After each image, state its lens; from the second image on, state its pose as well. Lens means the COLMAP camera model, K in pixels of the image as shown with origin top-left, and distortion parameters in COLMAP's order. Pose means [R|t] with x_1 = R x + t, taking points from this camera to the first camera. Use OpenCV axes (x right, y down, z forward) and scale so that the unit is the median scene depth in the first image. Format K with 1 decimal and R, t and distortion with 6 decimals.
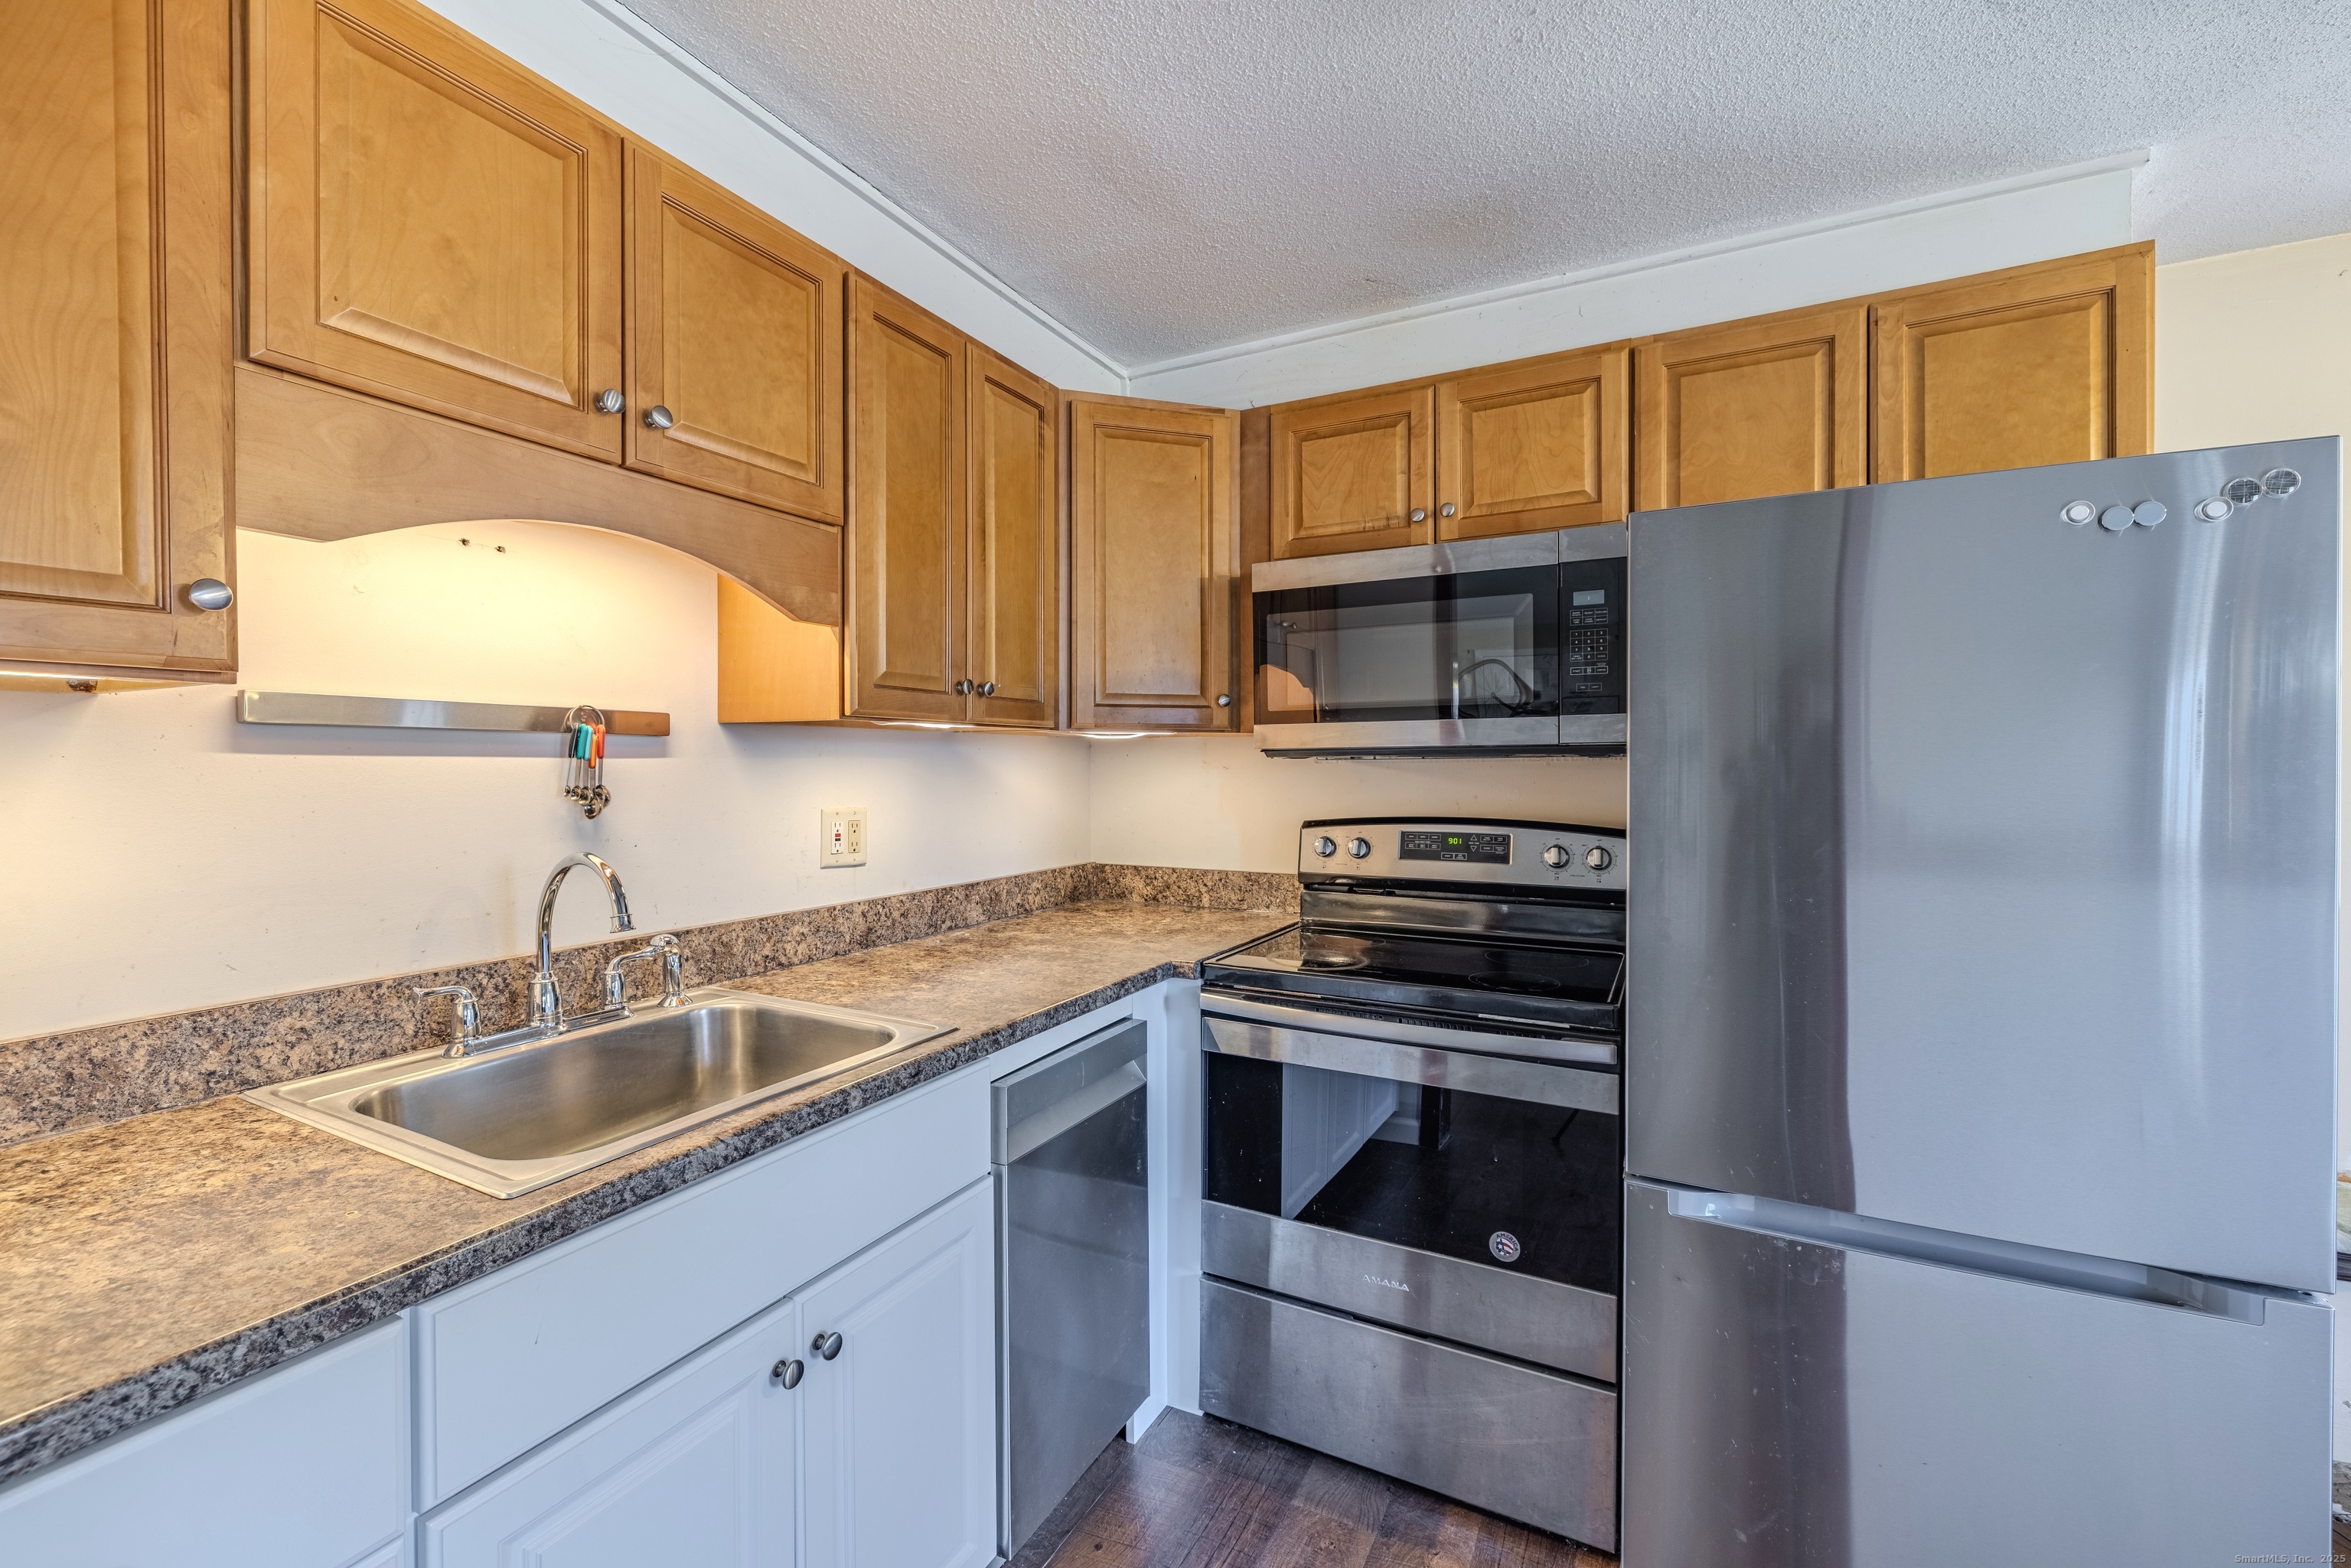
lens RADIAL K [[983.3, 0, 1160.2], [0, 983.3, 771.1], [0, 0, 1]] dist [0.001801, -0.000079]
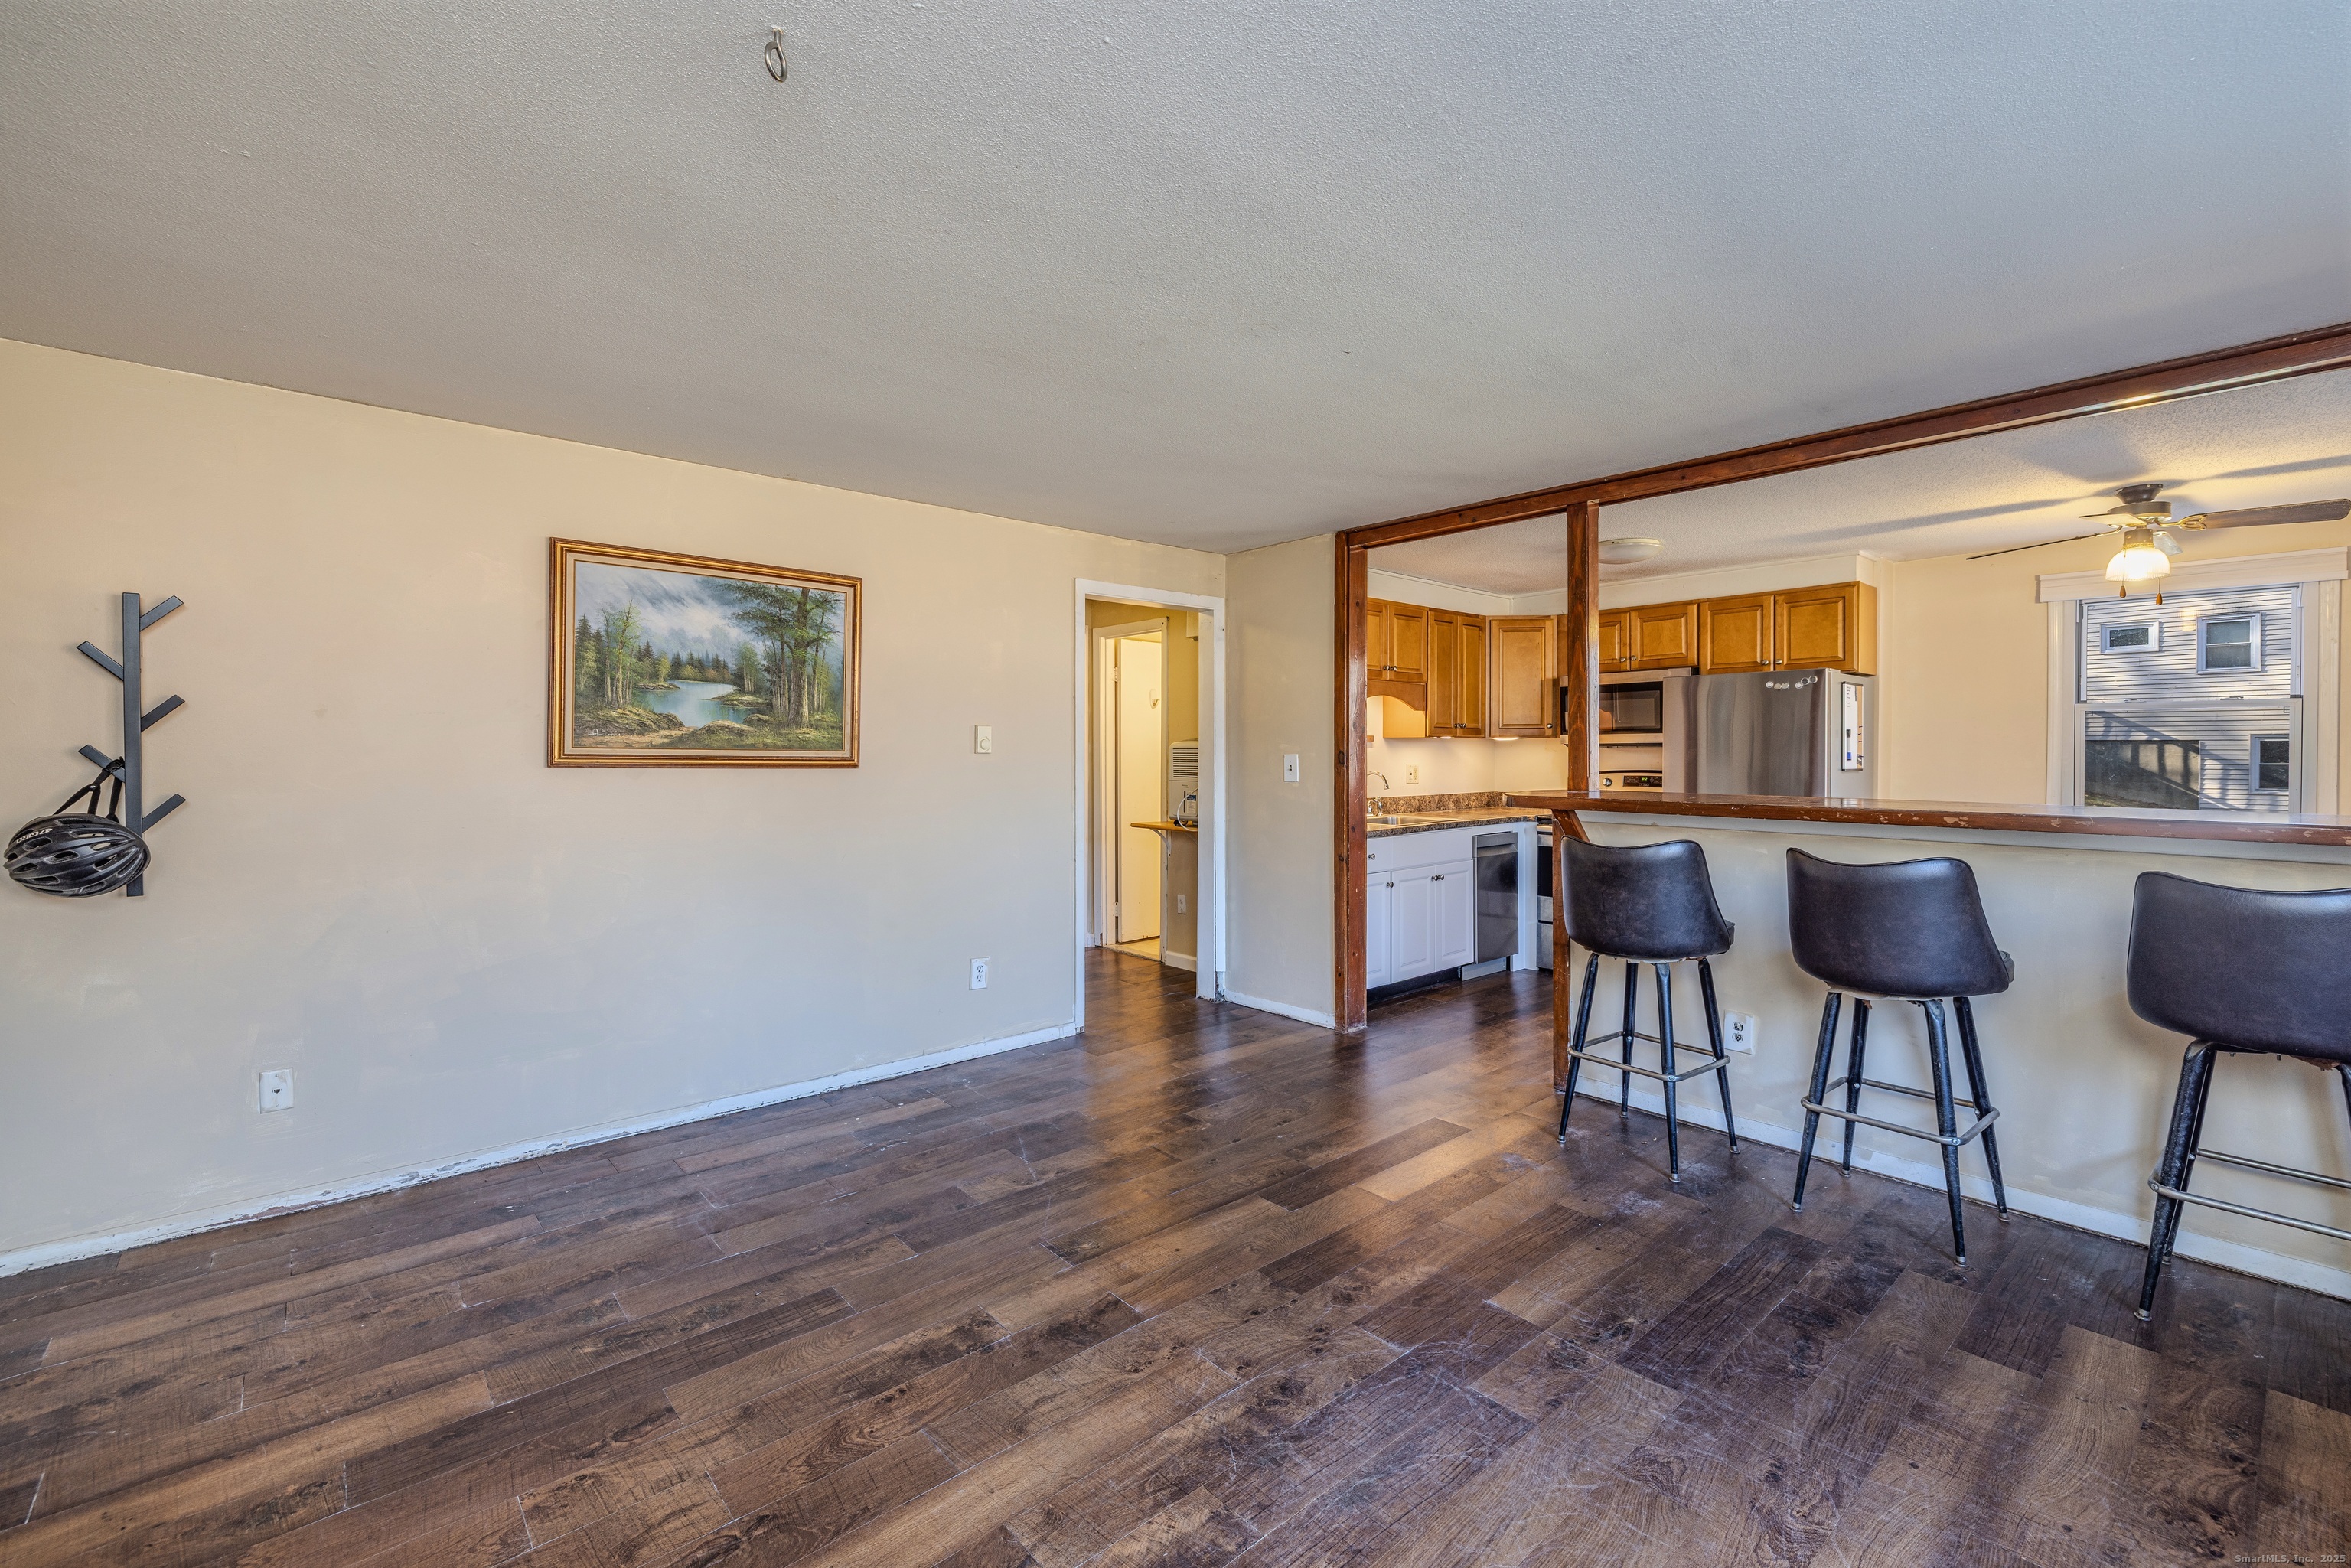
lens RADIAL K [[1004.5, 0, 1163.1], [0, 1004.5, 763.6], [0, 0, 1]] dist [-0.002193, -0.000189]
pose [[0.931619, 0.001926, -0.363431, 0.095356], [0.000584, 0.999977, 0.006796, 0.014113], [0.363435, -0.006544, 0.931596, -2.355156]]
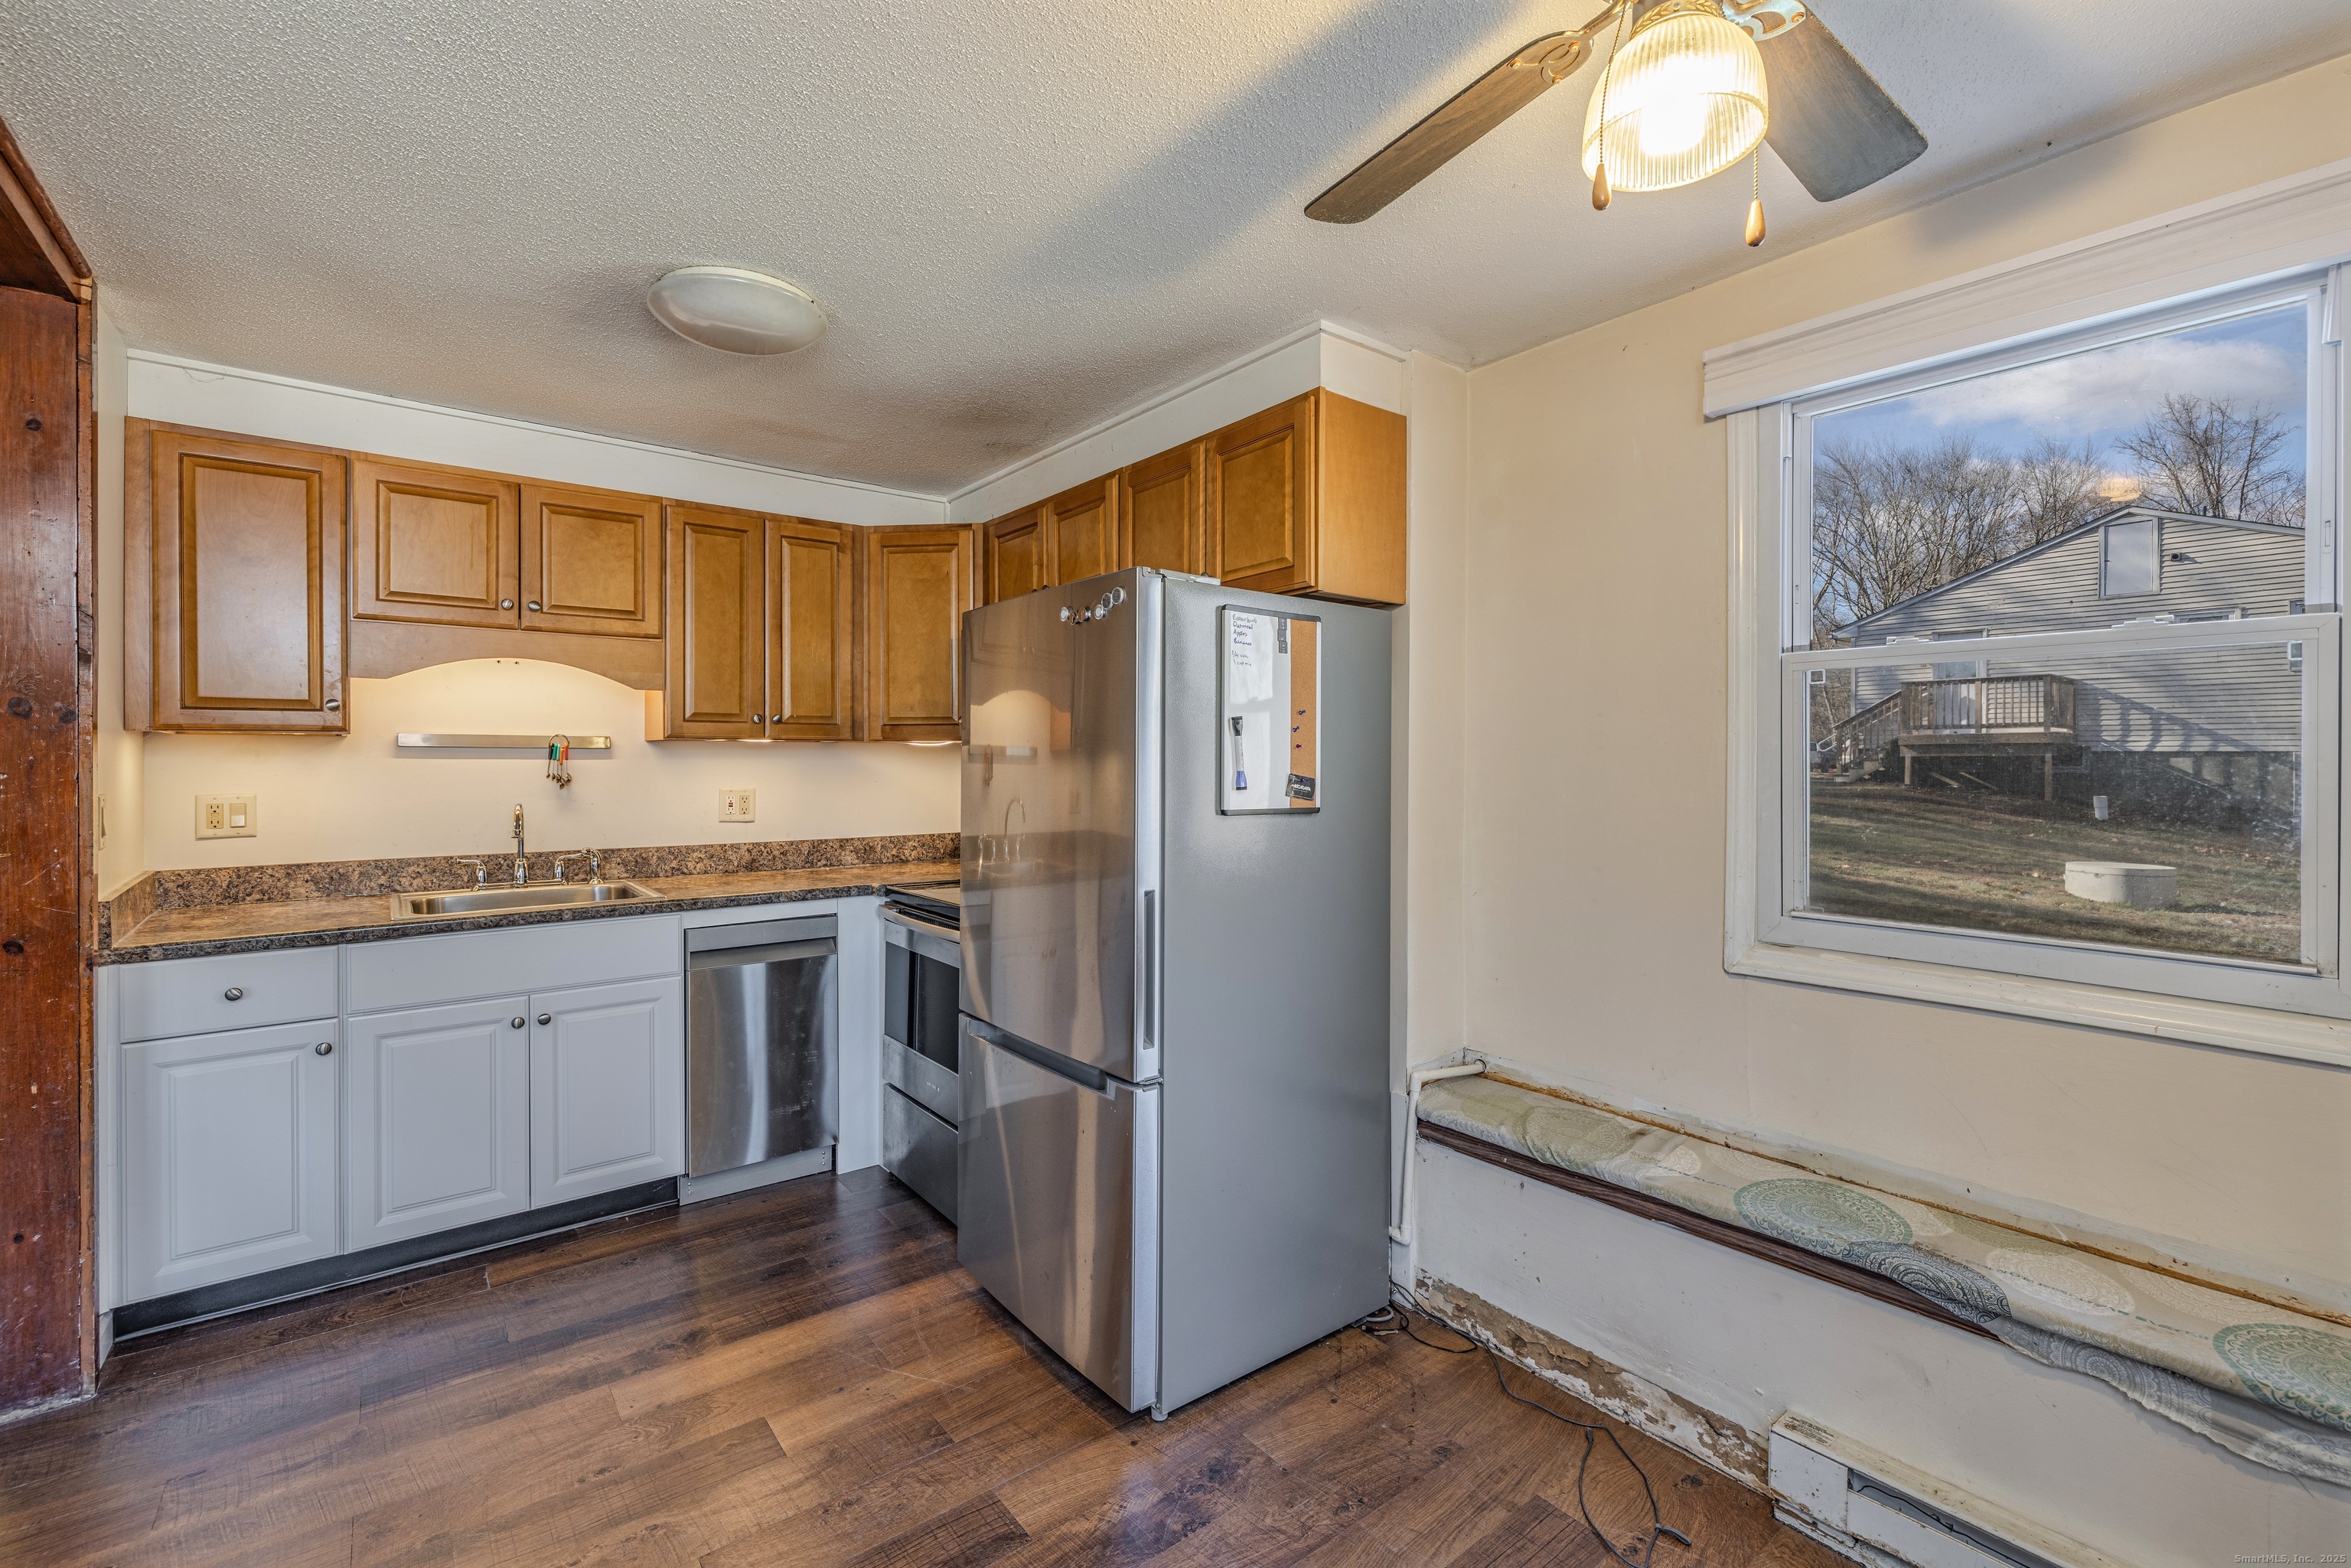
lens RADIAL K [[1004.5, 0, 1163.1], [0, 1004.5, 763.6], [0, 0, 1]] dist [-0.002193, -0.000189]
pose [[0.910852, 0.000822, -0.412731, 1.187322], [-0.002595, 0.999990, -0.003734, -0.001181], [0.412724, 0.004472, 0.910845, -0.322562]]
